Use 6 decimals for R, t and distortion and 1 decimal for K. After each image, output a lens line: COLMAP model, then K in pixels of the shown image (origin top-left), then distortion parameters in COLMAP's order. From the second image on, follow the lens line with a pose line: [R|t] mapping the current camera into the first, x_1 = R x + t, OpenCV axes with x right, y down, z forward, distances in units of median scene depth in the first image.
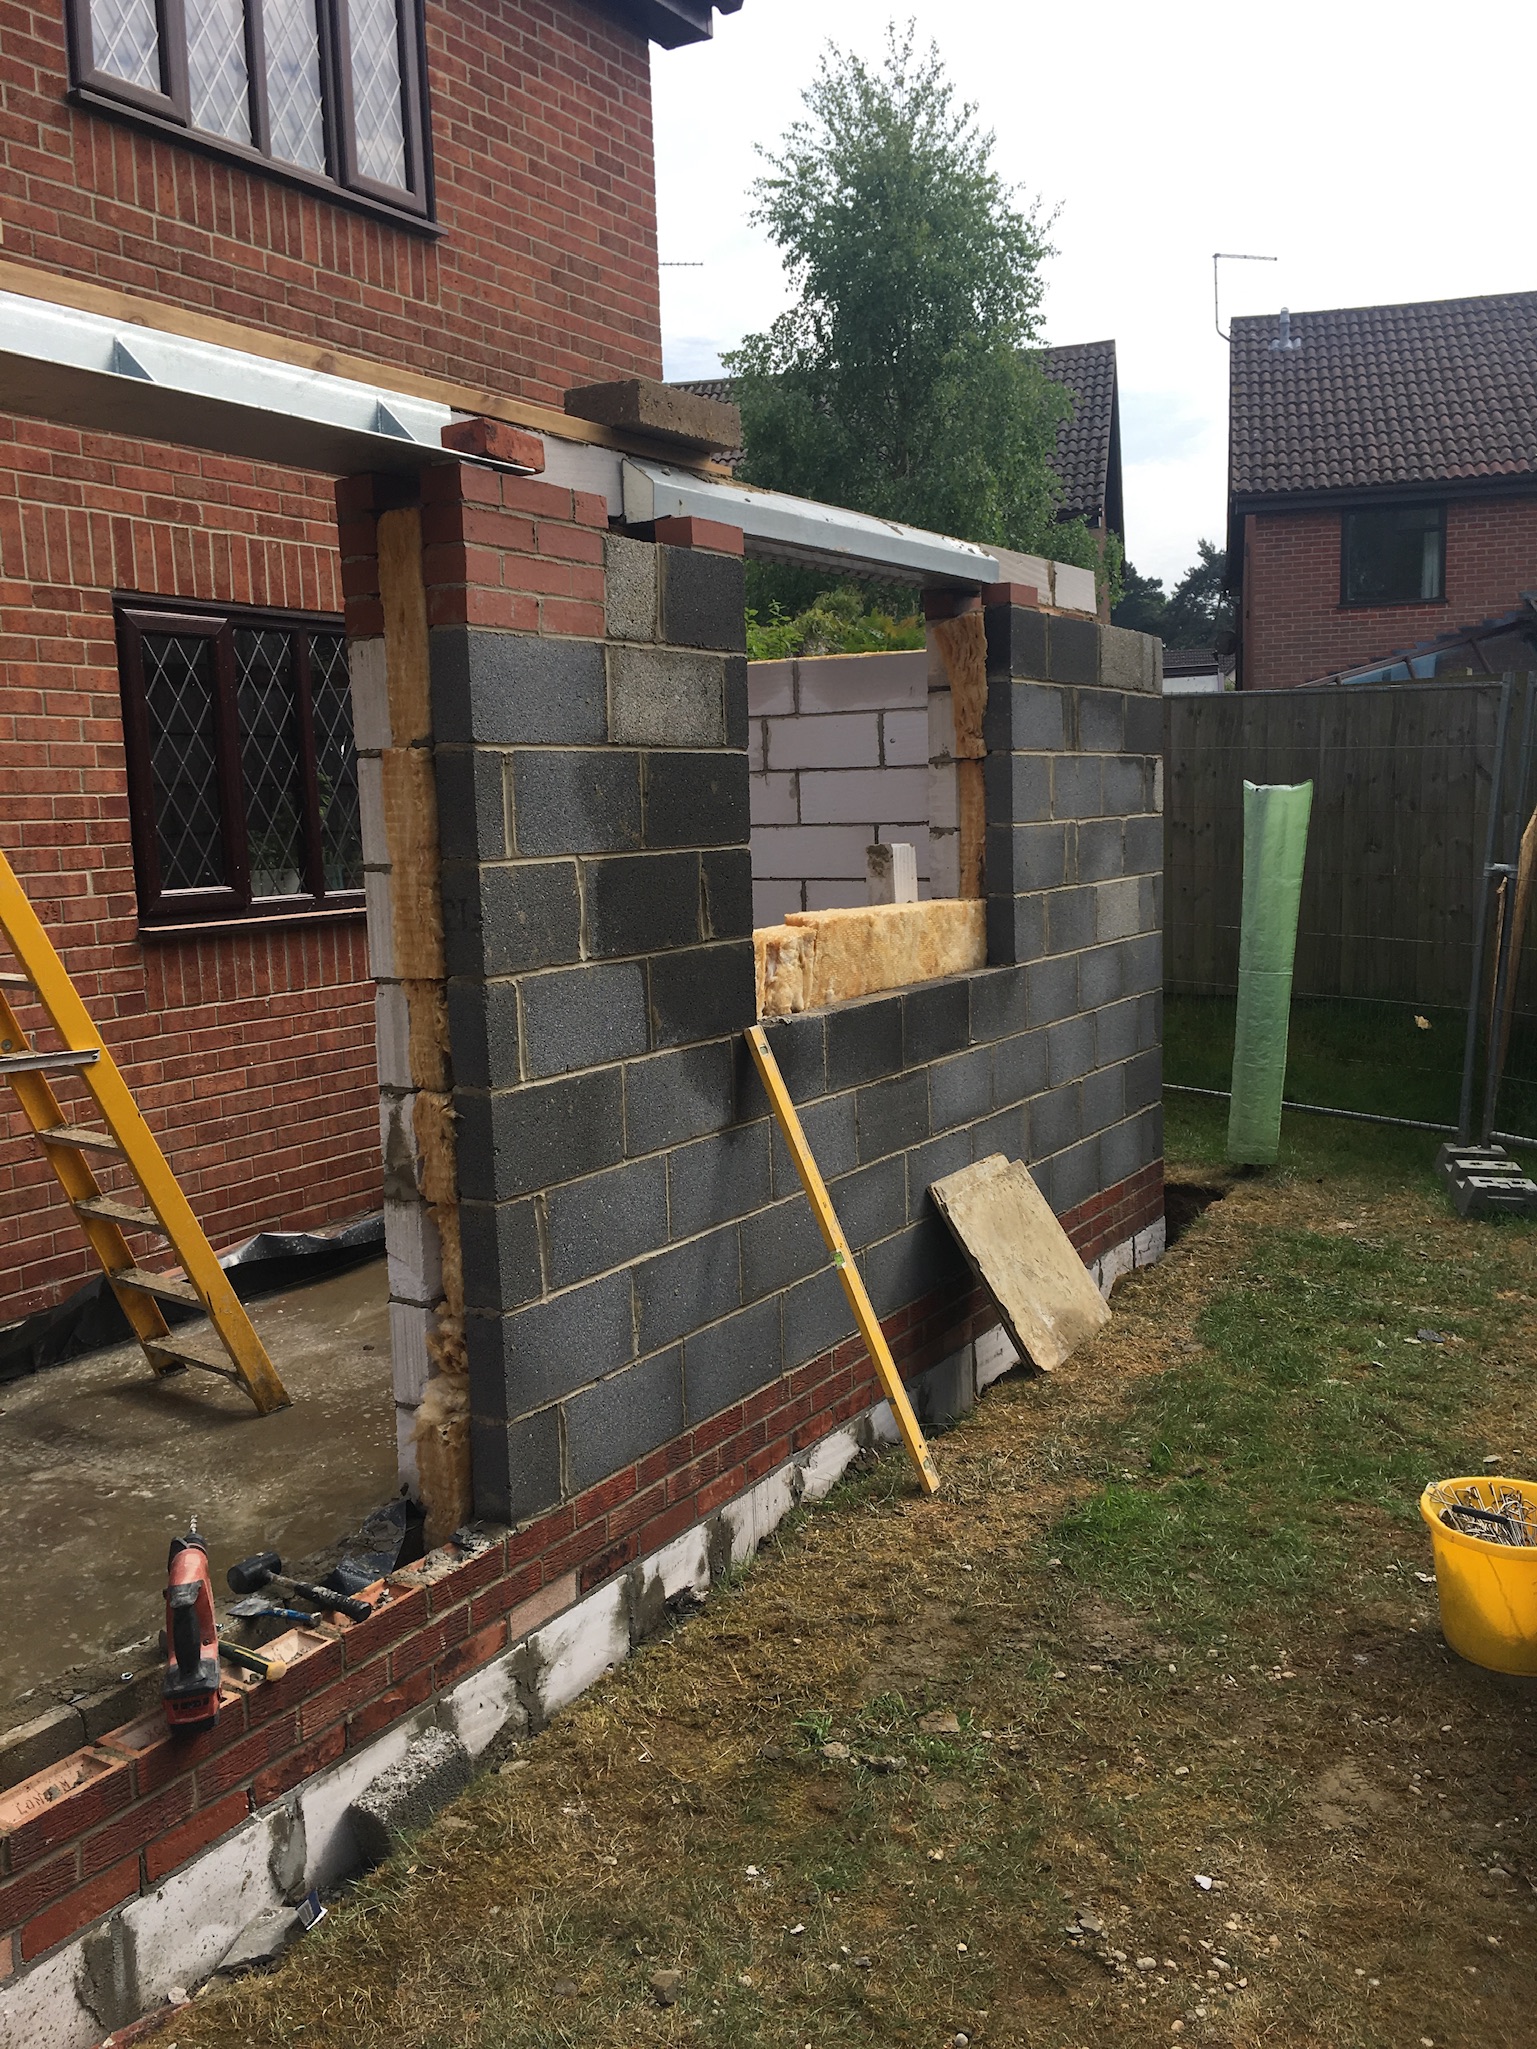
lens RADIAL K [[1736.2, 0, 762.5], [0, 1736.2, 1029.7], [0, 0, 1]] dist [-0.007894, -0.006606]
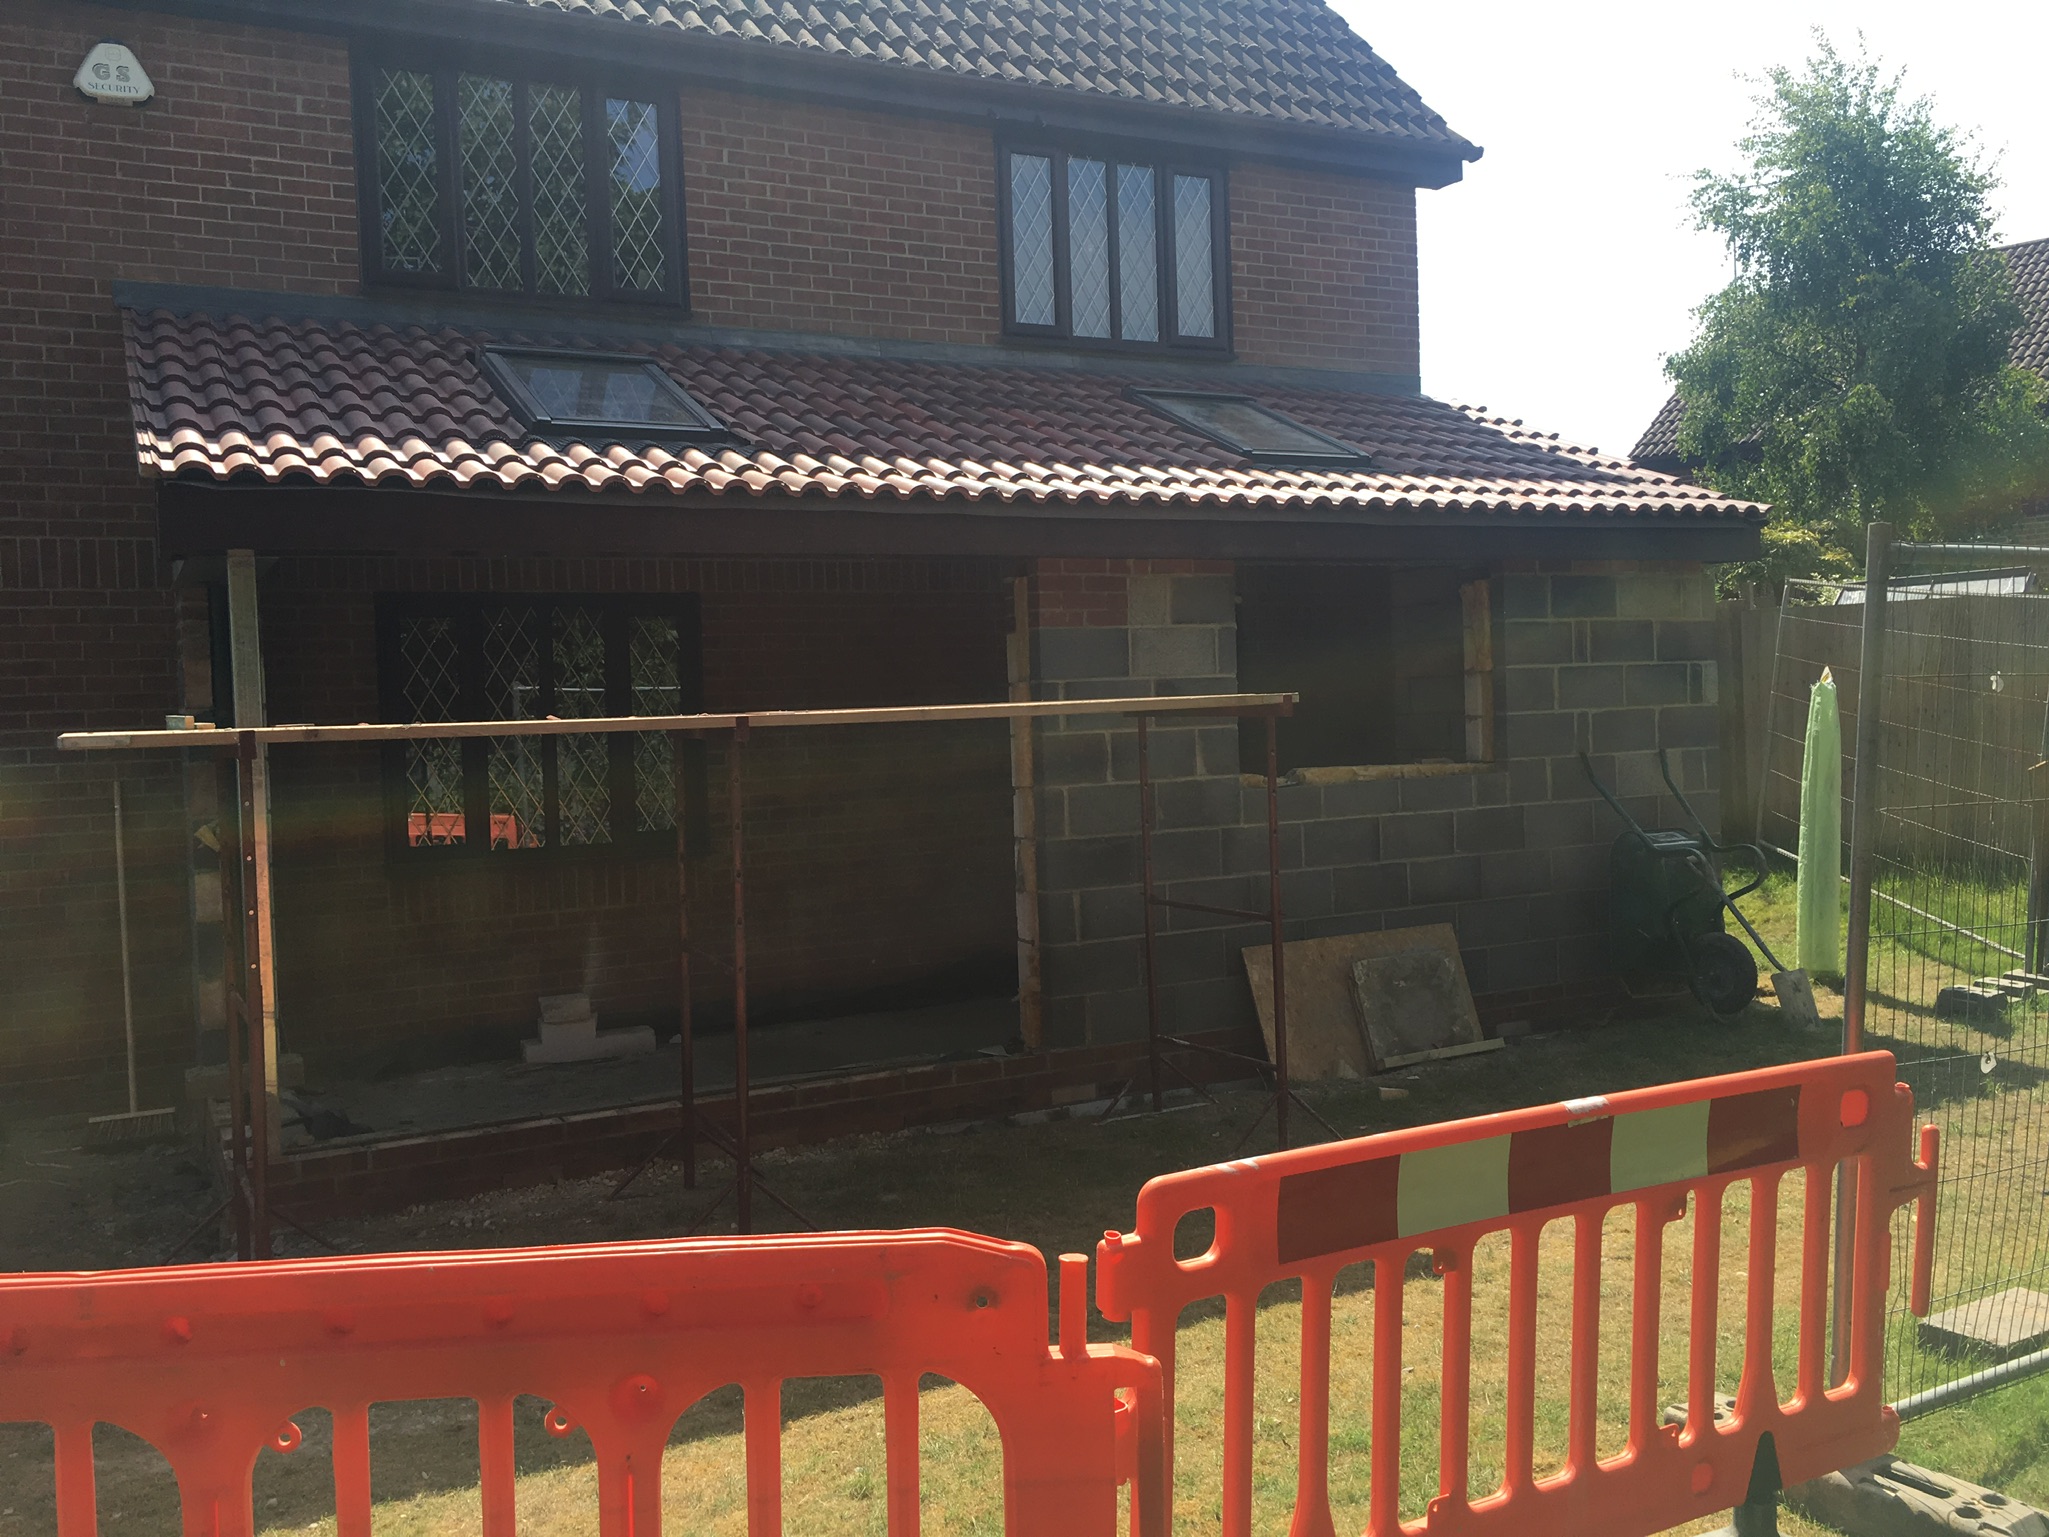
lens RADIAL K [[1736.2, 0, 1031.9], [0, 1736.2, 763.9], [0, 0, 1]] dist [-0.007894, -0.006606]
pose [[0.853861, 0.047995, -0.518284, 0.437983], [-0.080223, 0.995977, -0.039935, 0.011336], [0.514282, 0.075677, 0.854276, -0.410780]]
